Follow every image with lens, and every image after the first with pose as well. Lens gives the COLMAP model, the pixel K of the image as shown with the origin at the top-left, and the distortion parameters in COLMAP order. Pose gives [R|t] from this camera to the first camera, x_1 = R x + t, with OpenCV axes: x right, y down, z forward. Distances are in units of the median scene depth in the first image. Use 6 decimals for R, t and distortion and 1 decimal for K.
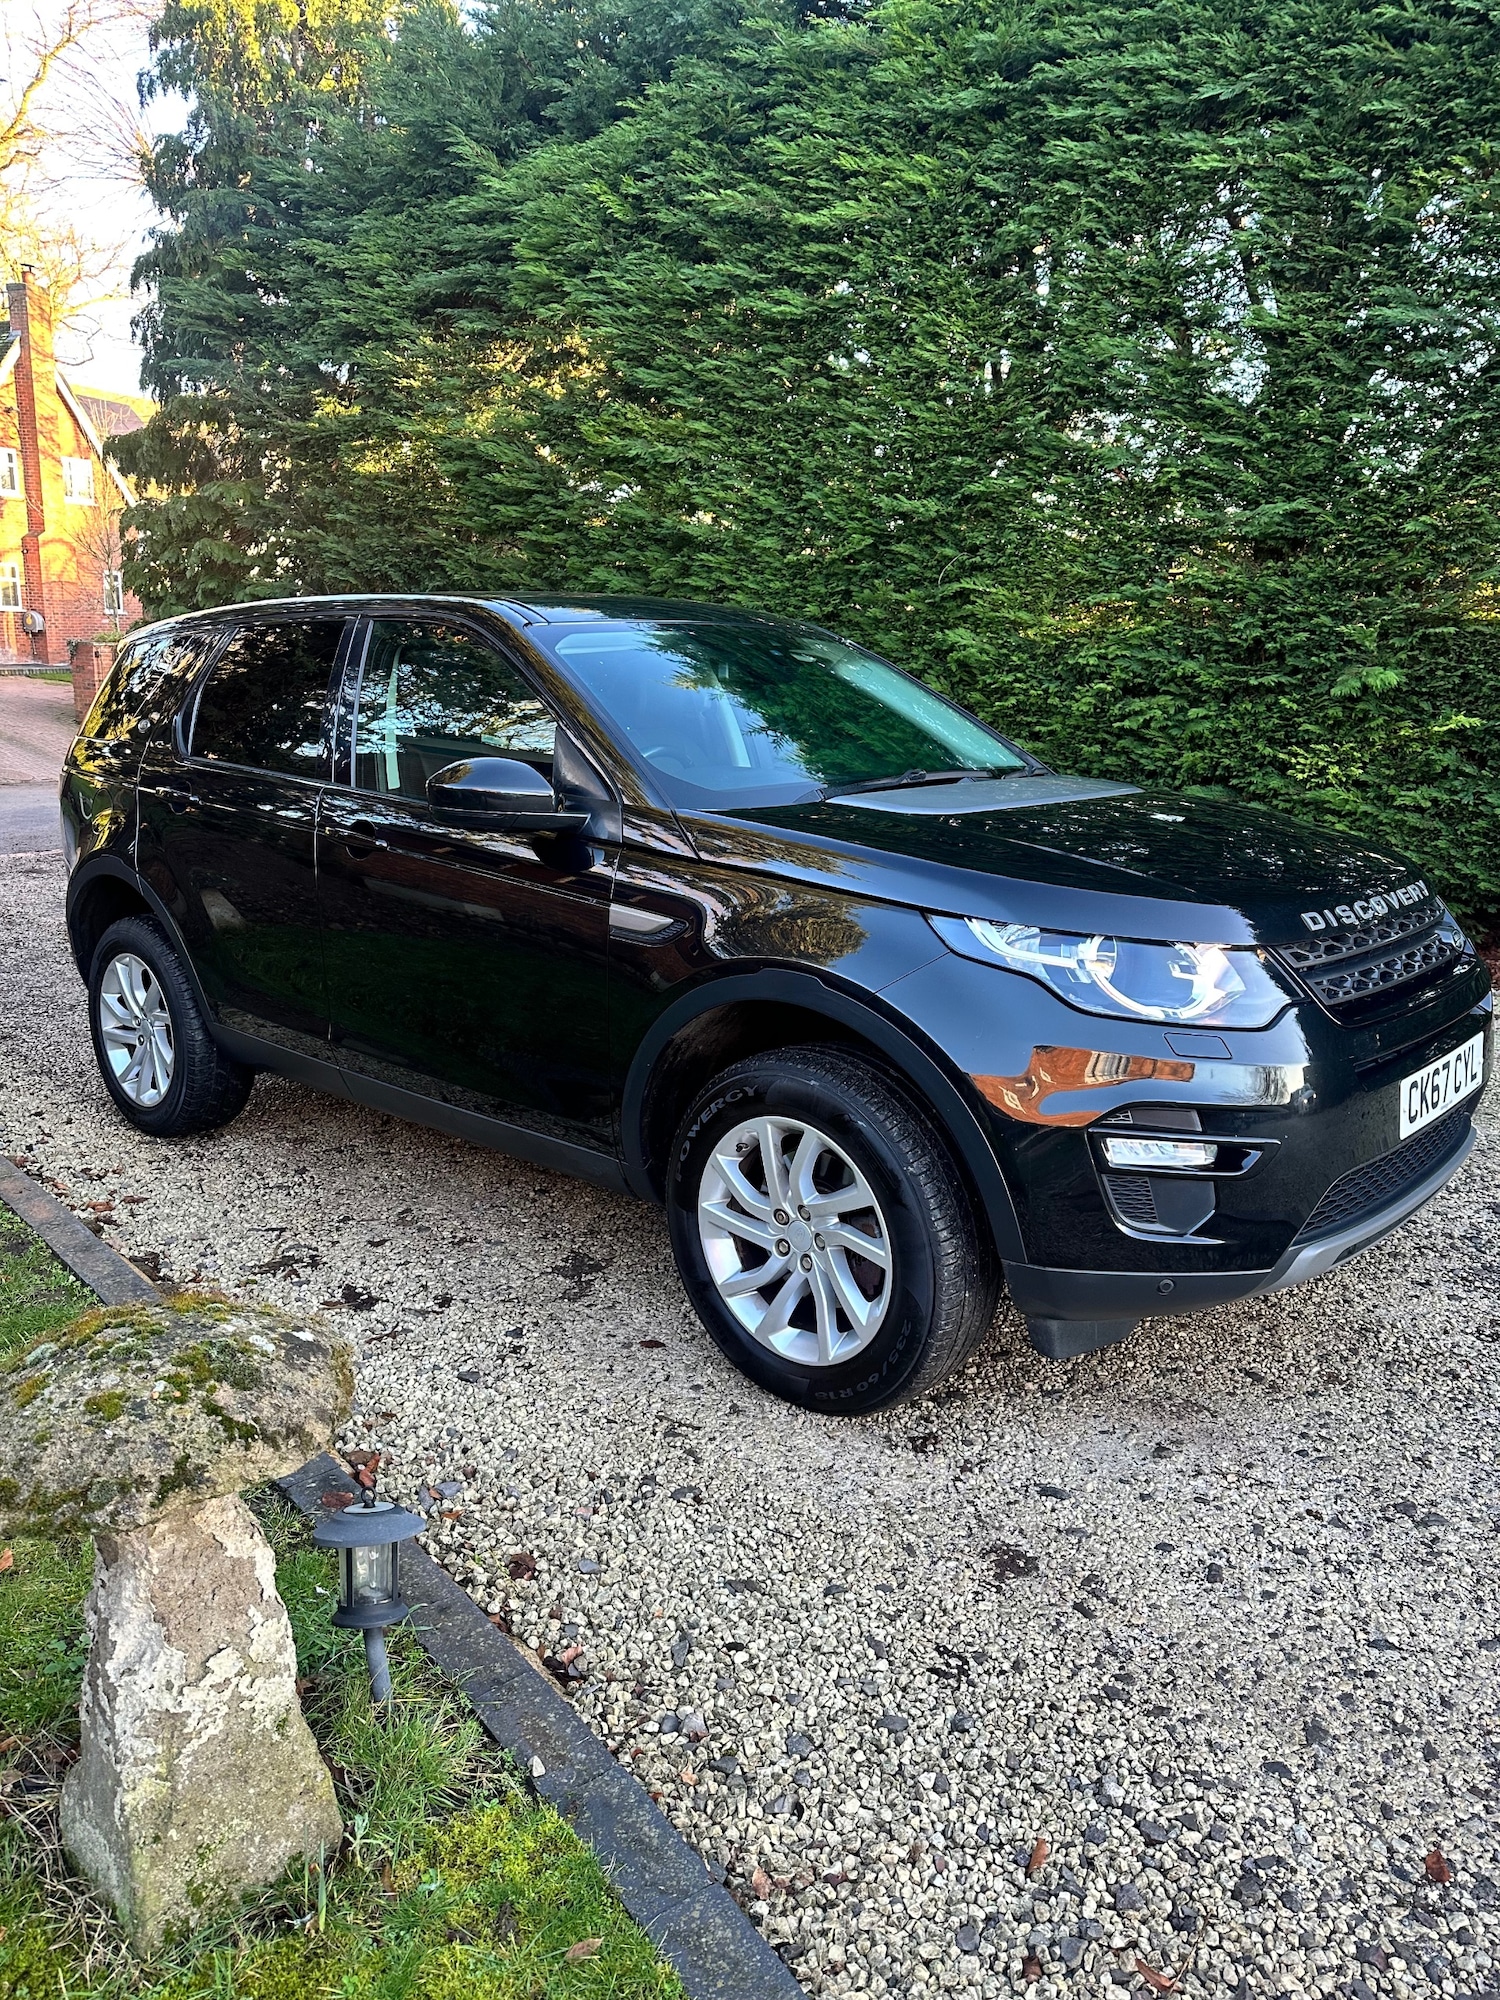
lens RADIAL K [[1424.1, 0, 686.7], [0, 1424.1, 1004.6], [0, 0, 1]] dist [0.015638, -0.024911]
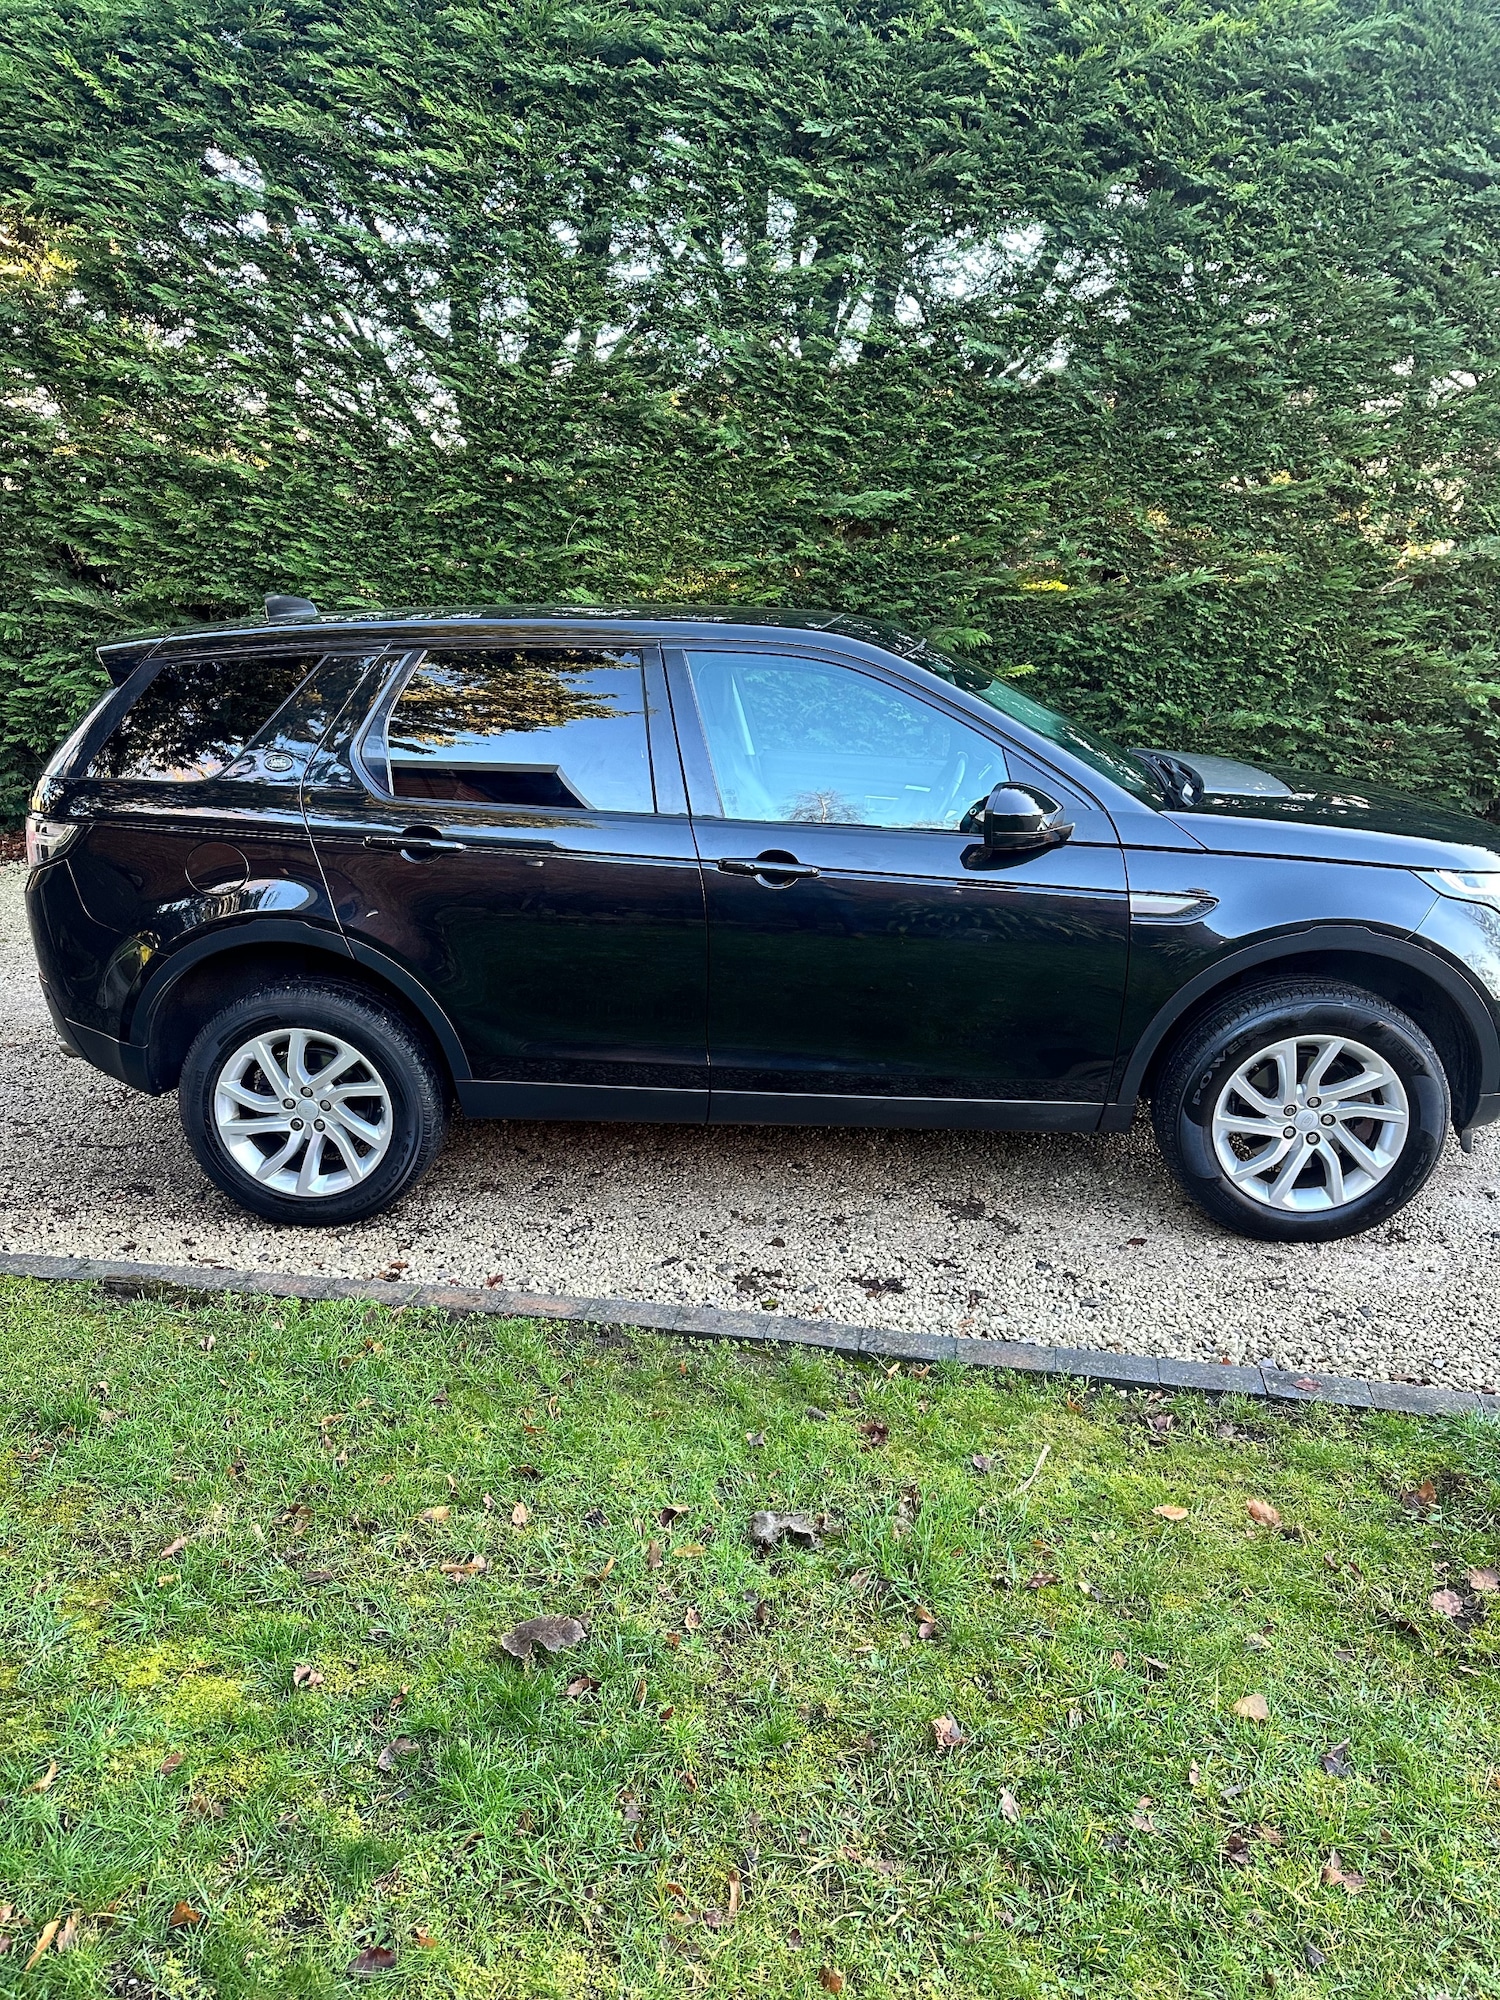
lens RADIAL K [[1456.4, 0, 701.0], [0, 1456.4, 998.4], [0, 0, 1]] dist [0.012579, -0.021835]
pose [[0.782813, -0.176609, 0.596669, -0.496567], [0.141936, 0.984278, 0.105122, -0.075148], [-0.605853, 0.002398, 0.795573, 0.104298]]
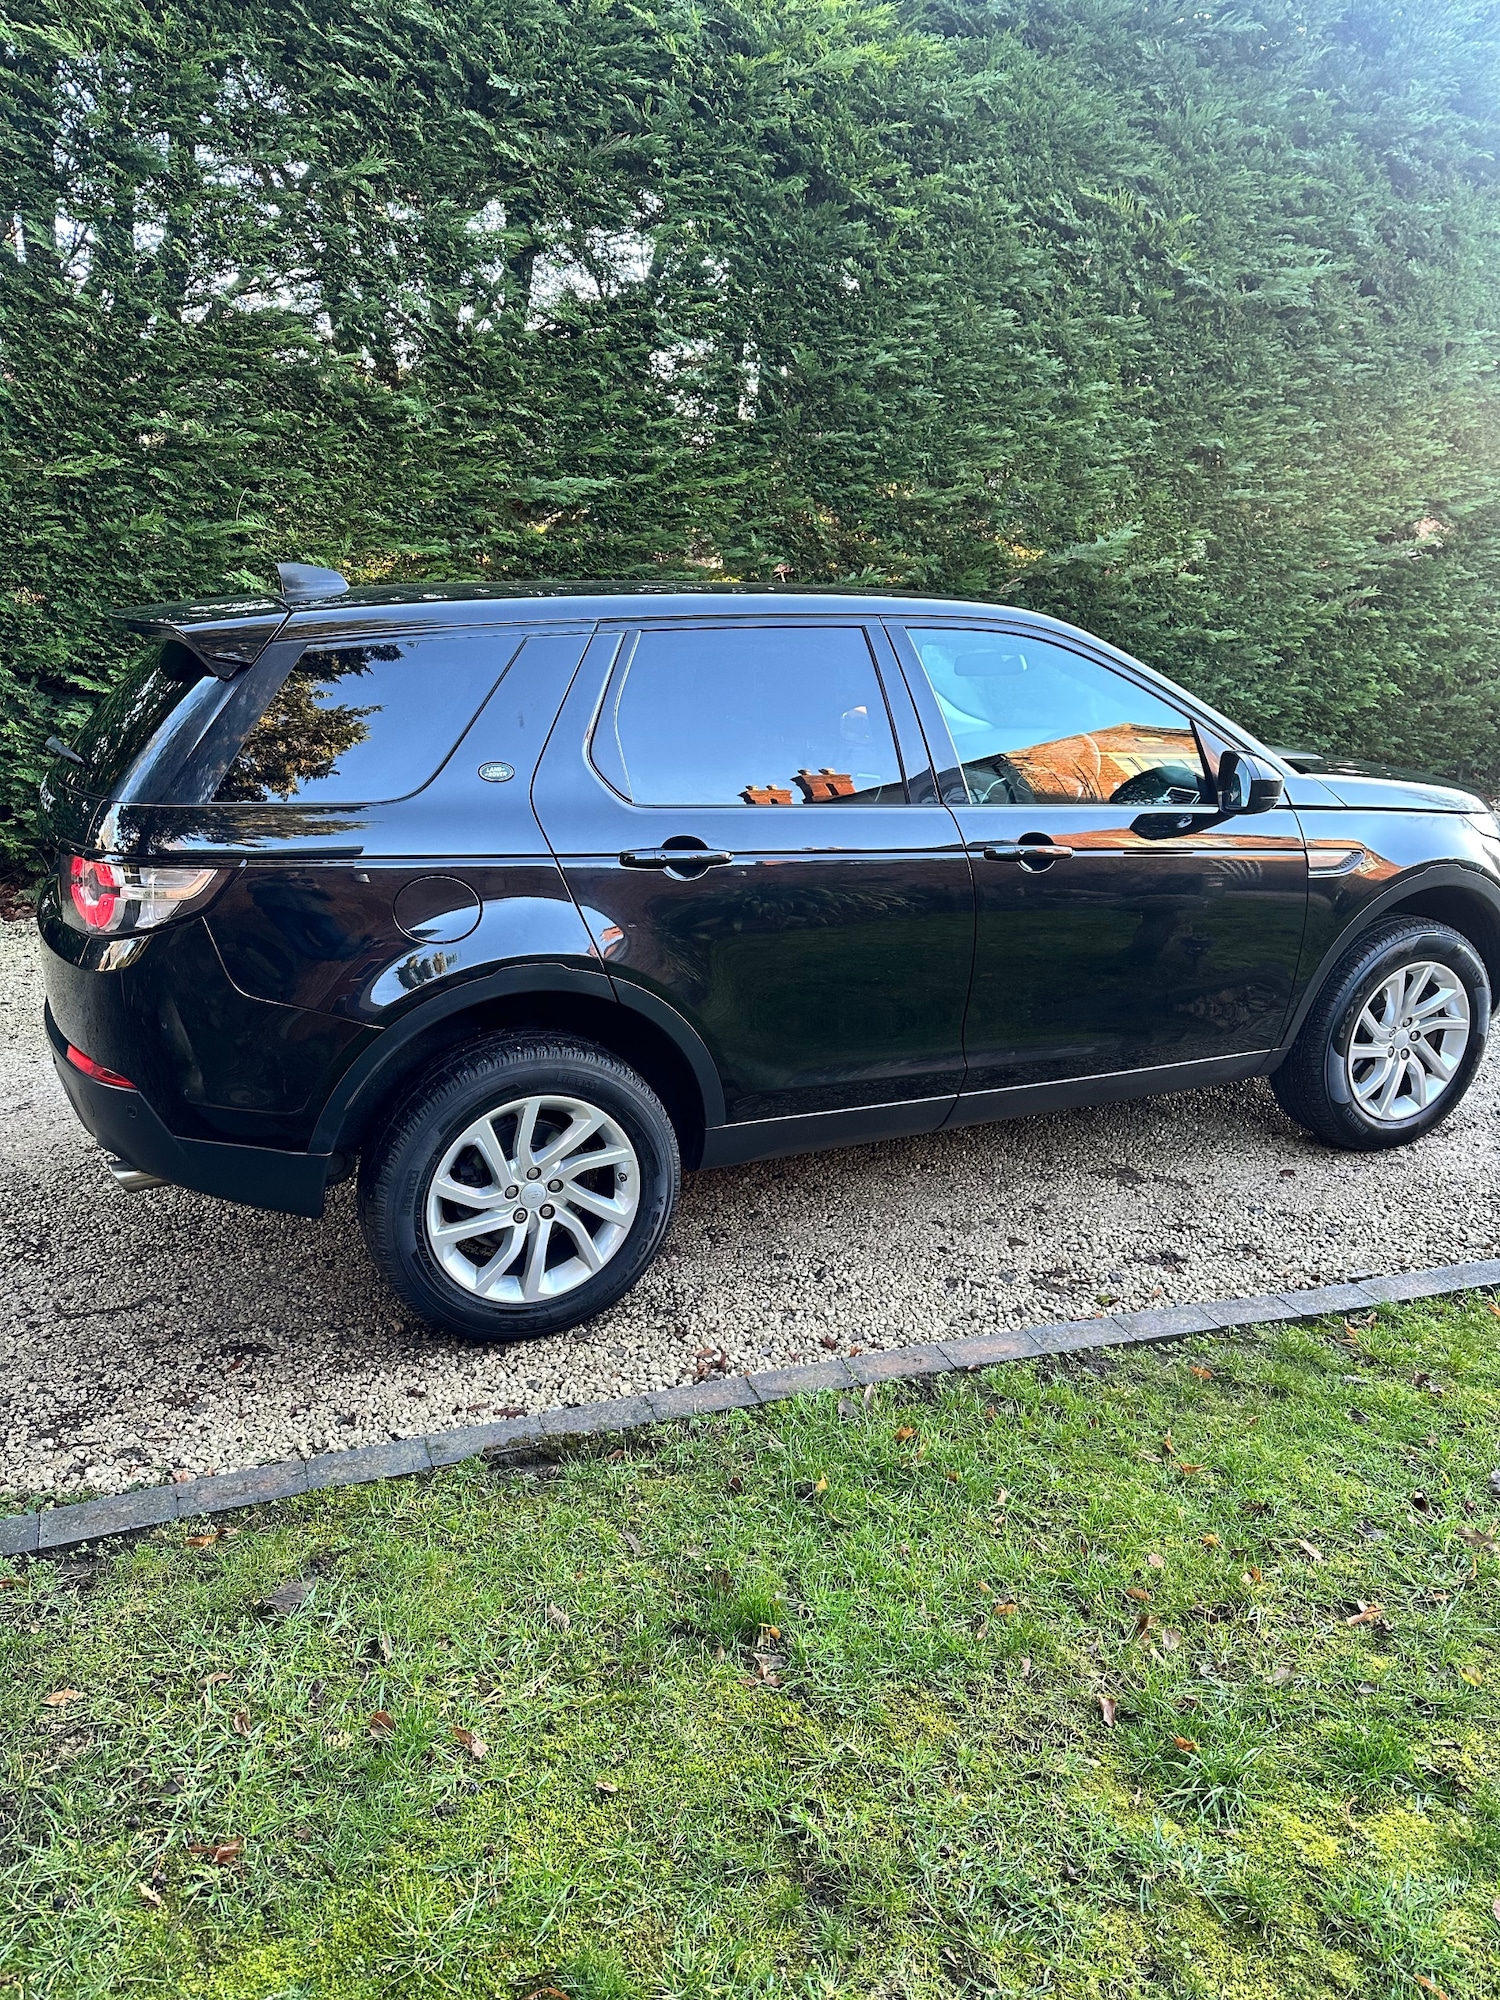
lens RADIAL K [[1456.4, 0, 701.0], [0, 1456.4, 998.4], [0, 0, 1]] dist [0.012579, -0.021835]
pose [[0.374760, -0.247083, 0.893591, -0.681793], [0.193868, 0.963410, 0.185083, -0.136021], [-0.906626, 0.103877, 0.408949, 0.445801]]
